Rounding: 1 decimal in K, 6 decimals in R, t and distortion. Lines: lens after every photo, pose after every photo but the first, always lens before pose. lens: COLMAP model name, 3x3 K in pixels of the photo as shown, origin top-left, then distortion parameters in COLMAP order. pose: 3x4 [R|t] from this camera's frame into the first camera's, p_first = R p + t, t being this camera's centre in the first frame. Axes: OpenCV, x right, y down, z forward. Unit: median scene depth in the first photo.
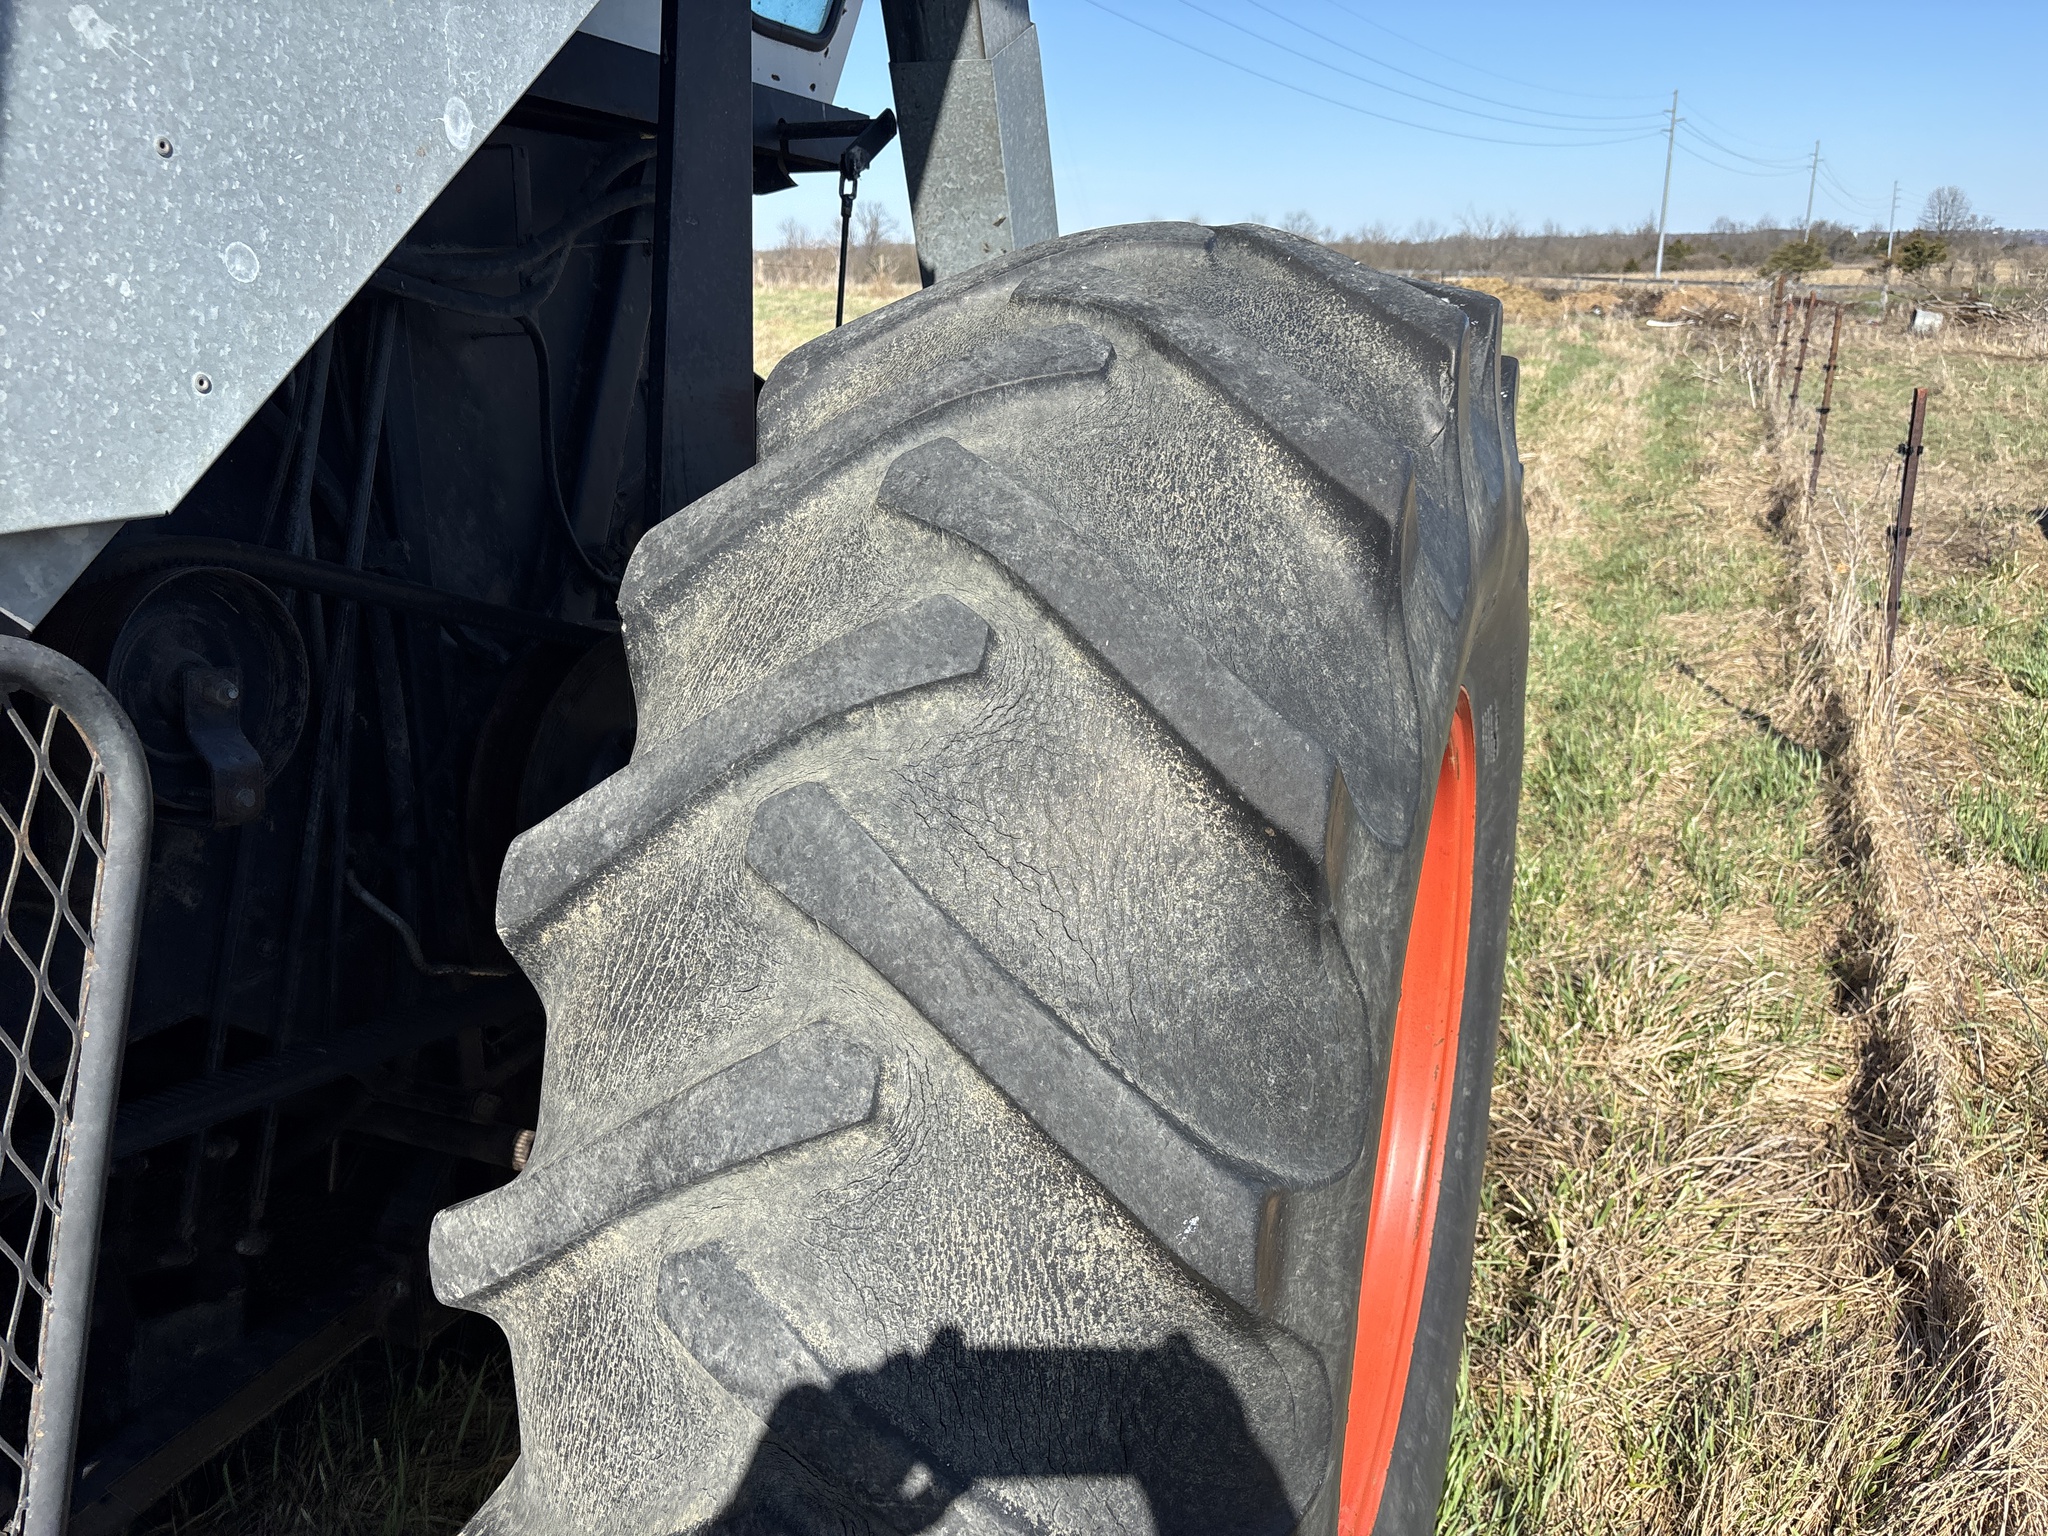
lens RADIAL K [[1541.1, 0, 1017.3], [0, 1541.1, 761.8], [0, 0, 1]] dist [0.035212, -0.044370]
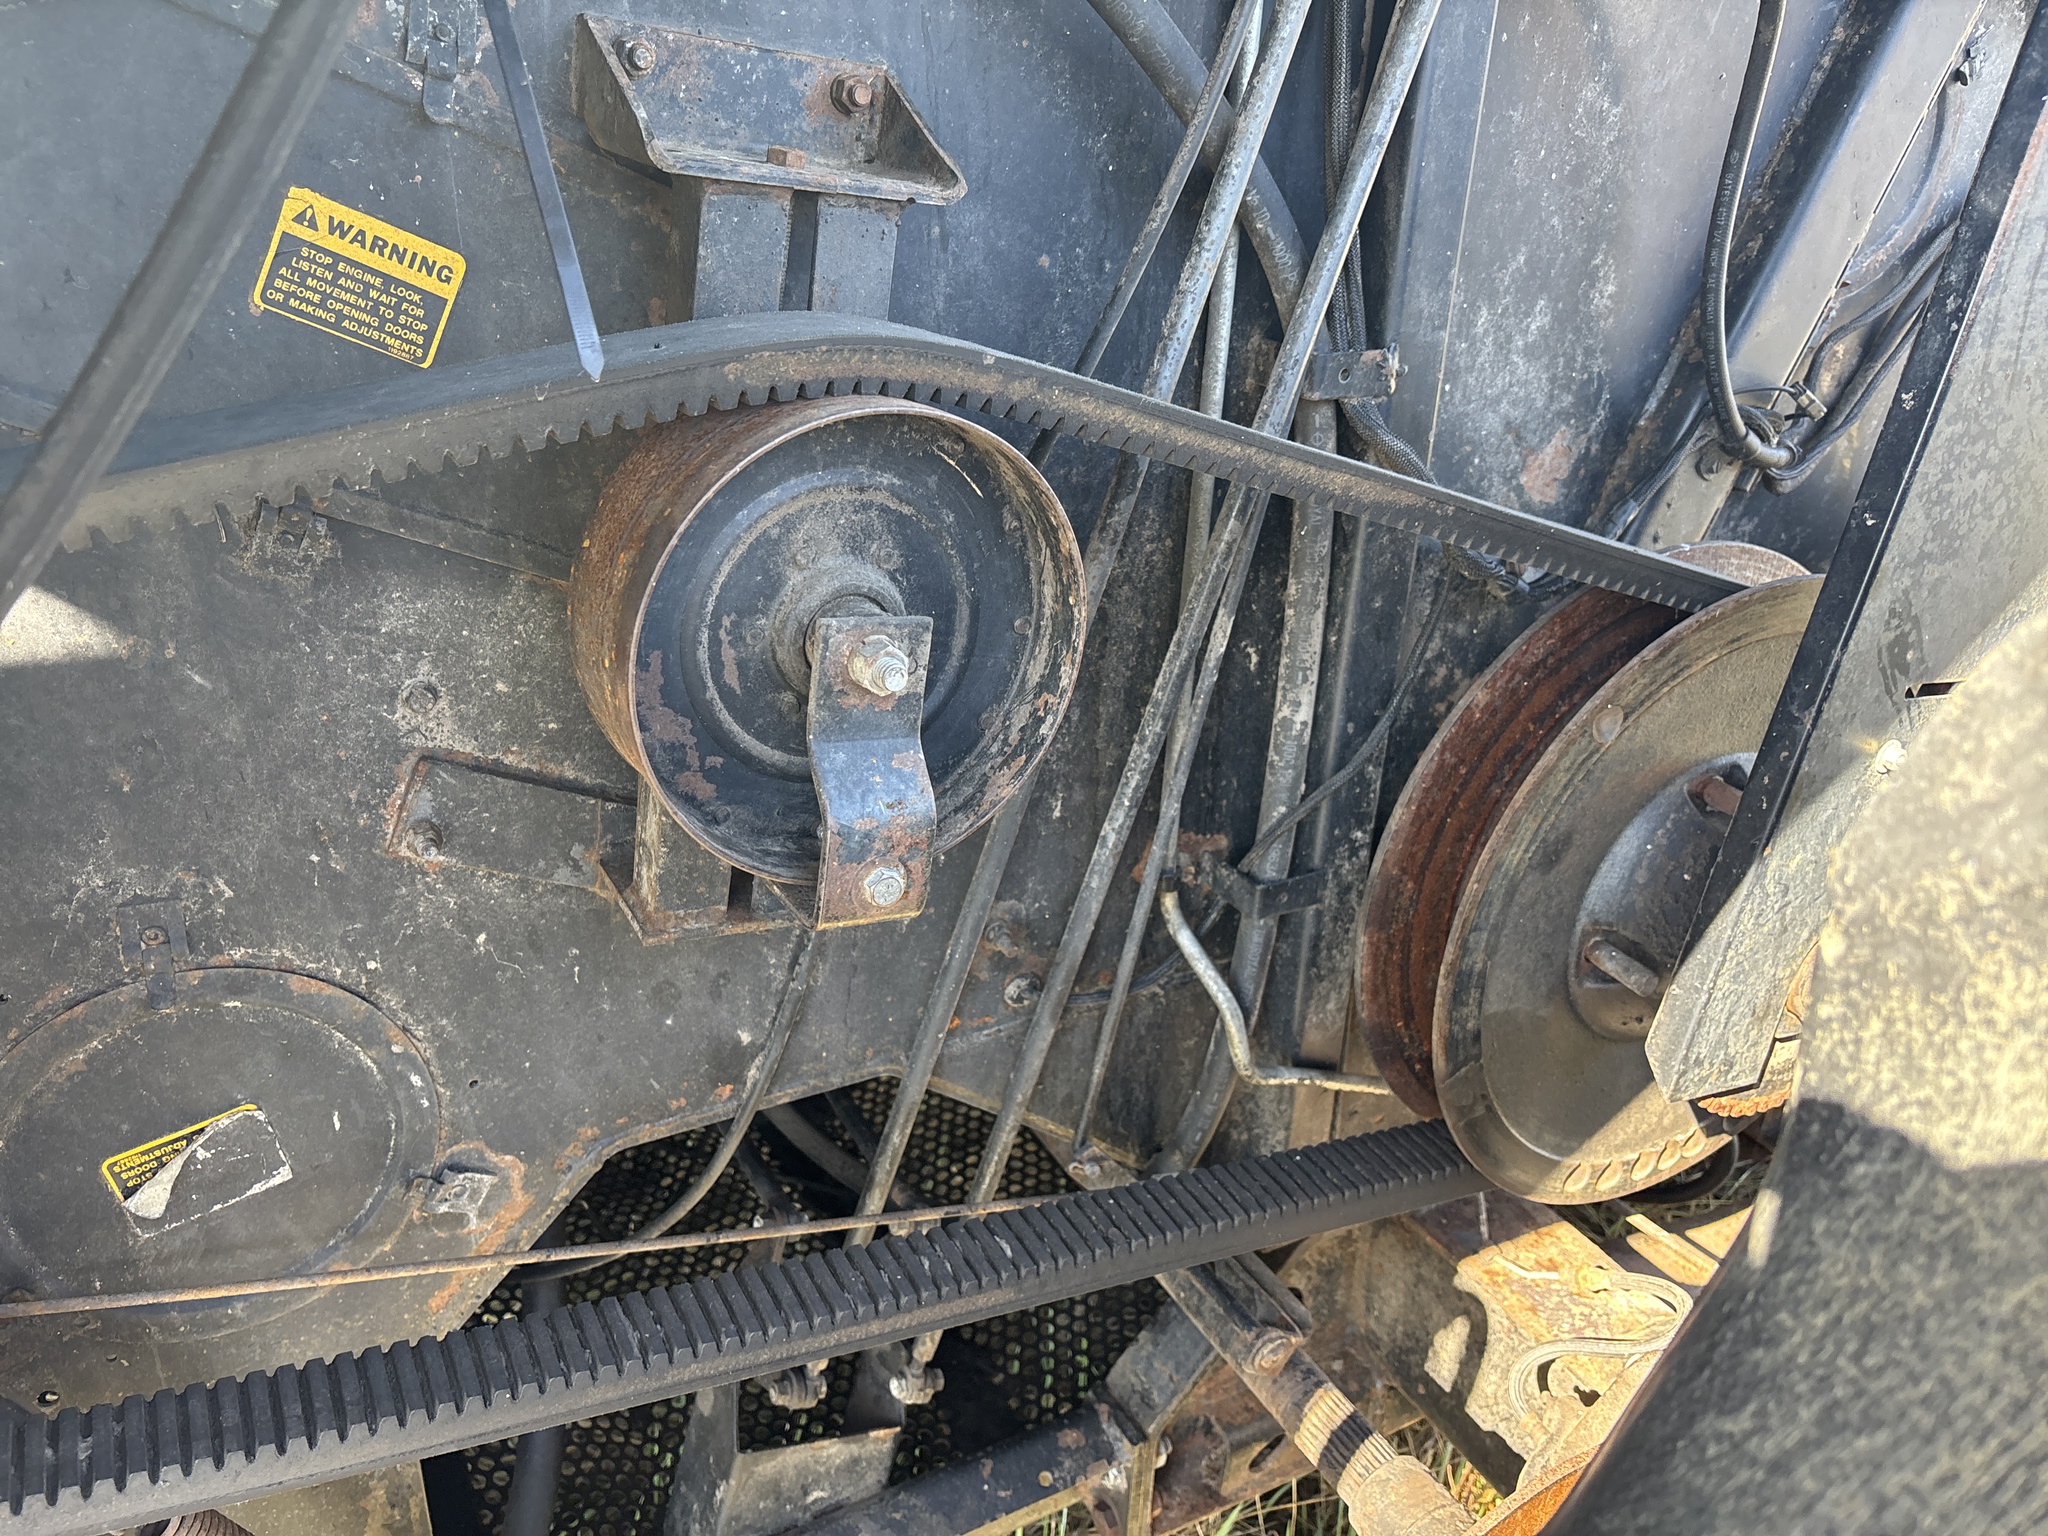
lens RADIAL K [[1541.1, 0, 1017.3], [0, 1541.1, 761.8], [0, 0, 1]] dist [0.035212, -0.044370]
pose [[0.773854, 0.301346, -0.557083, -0.159630], [-0.208747, 0.951766, 0.224870, -0.098993], [0.597976, -0.057727, 0.799432, 0.489973]]
